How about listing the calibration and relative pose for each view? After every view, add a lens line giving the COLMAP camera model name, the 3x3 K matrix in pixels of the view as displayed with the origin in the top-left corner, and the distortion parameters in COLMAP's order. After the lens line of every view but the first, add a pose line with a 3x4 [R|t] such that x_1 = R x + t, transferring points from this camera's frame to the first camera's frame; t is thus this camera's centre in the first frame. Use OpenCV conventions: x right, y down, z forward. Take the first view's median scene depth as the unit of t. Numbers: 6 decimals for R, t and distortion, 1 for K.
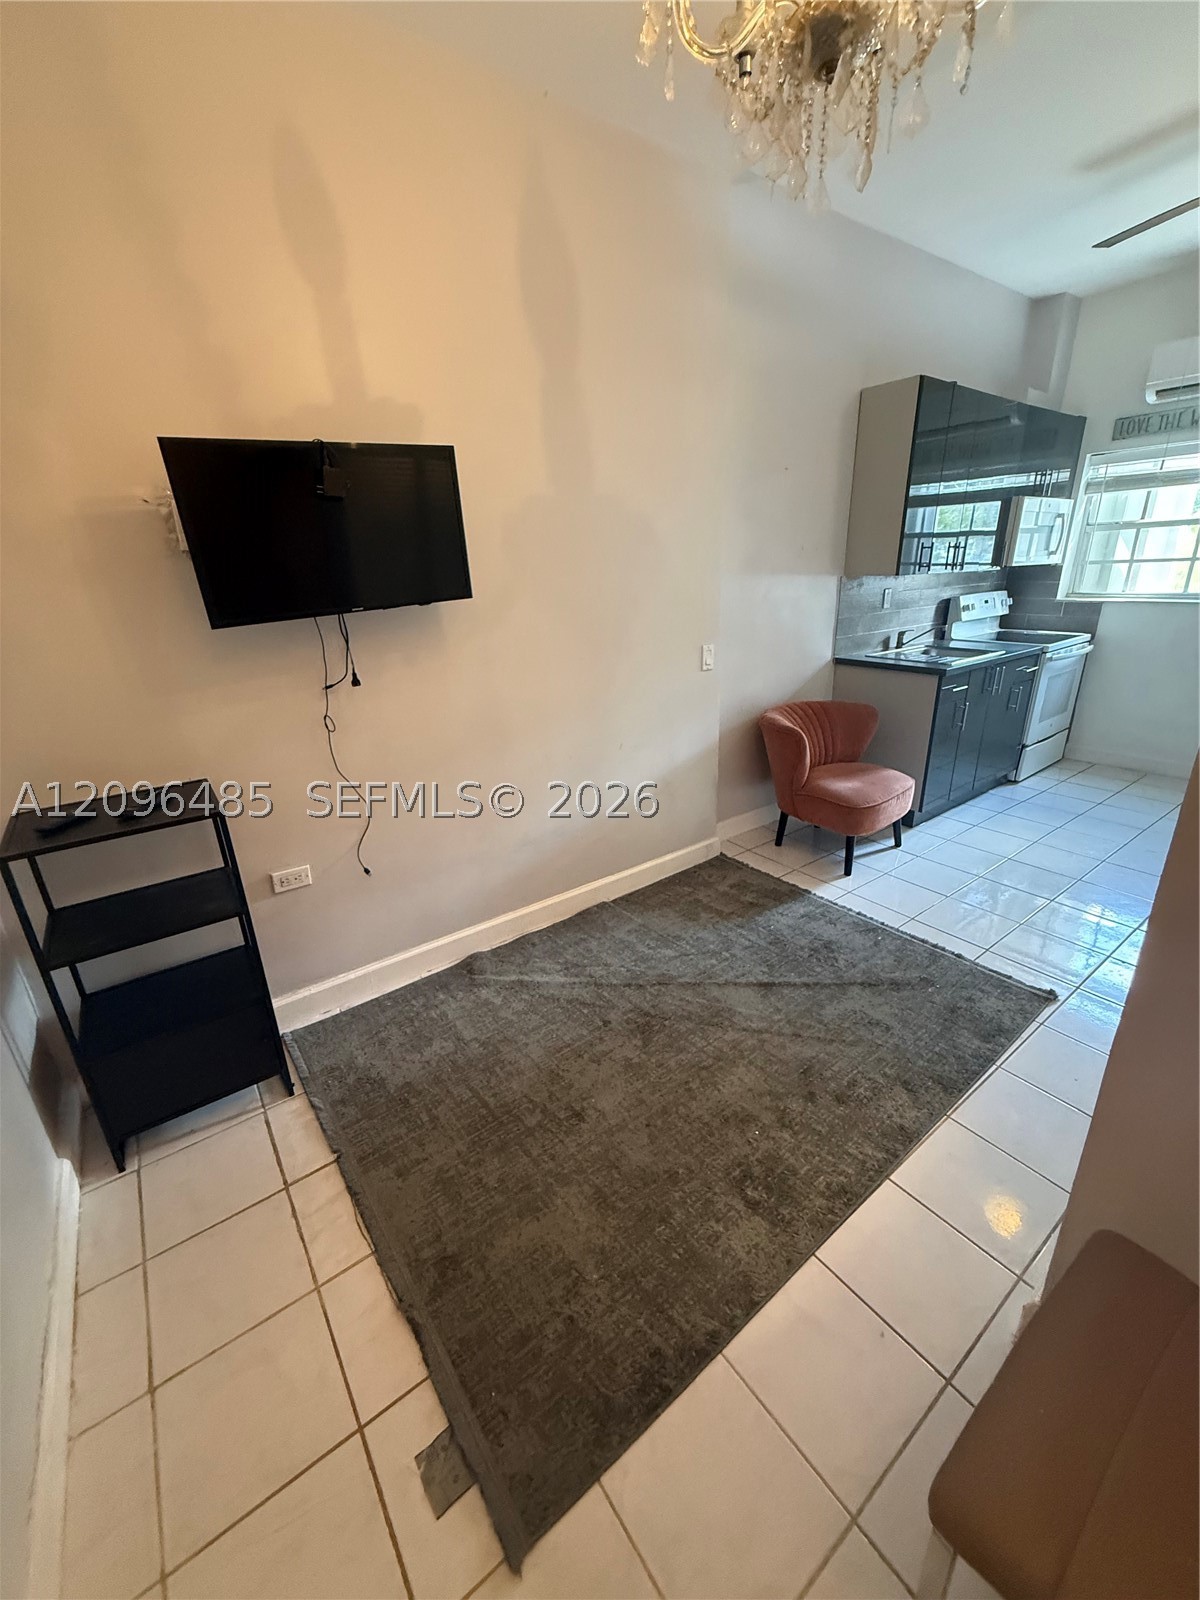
lens RADIAL K [[641.5, 0, 594.8], [0, 641.5, 795.9], [0, 0, 1]] dist [0.001673, 0.000054]
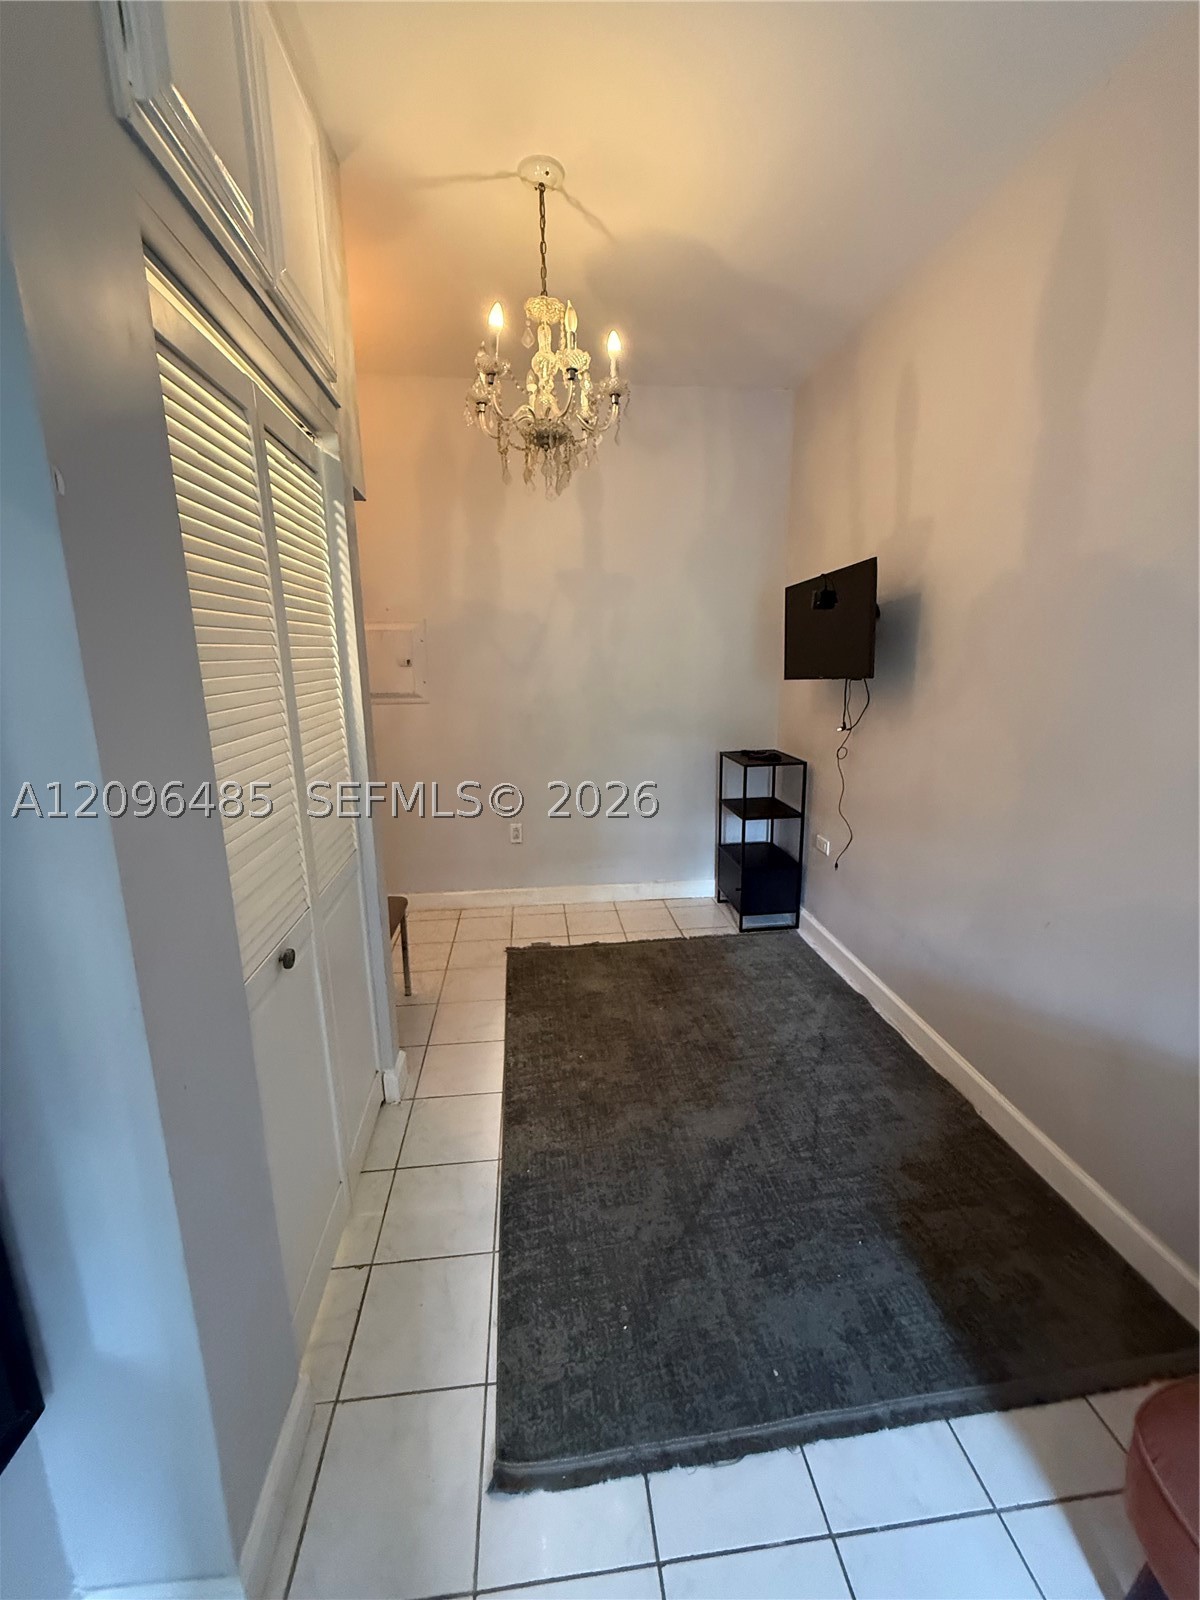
lens RADIAL K [[641.5, 0, 599.5], [0, 641.5, 796.2], [0, 0, 1]] dist [0.001673, 0.000054]
pose [[-0.503396, 0.226957, -0.833717, 0.899435], [-0.262849, 0.878935, 0.397974, -0.380801], [0.823106, 0.419480, -0.382797, 0.945944]]
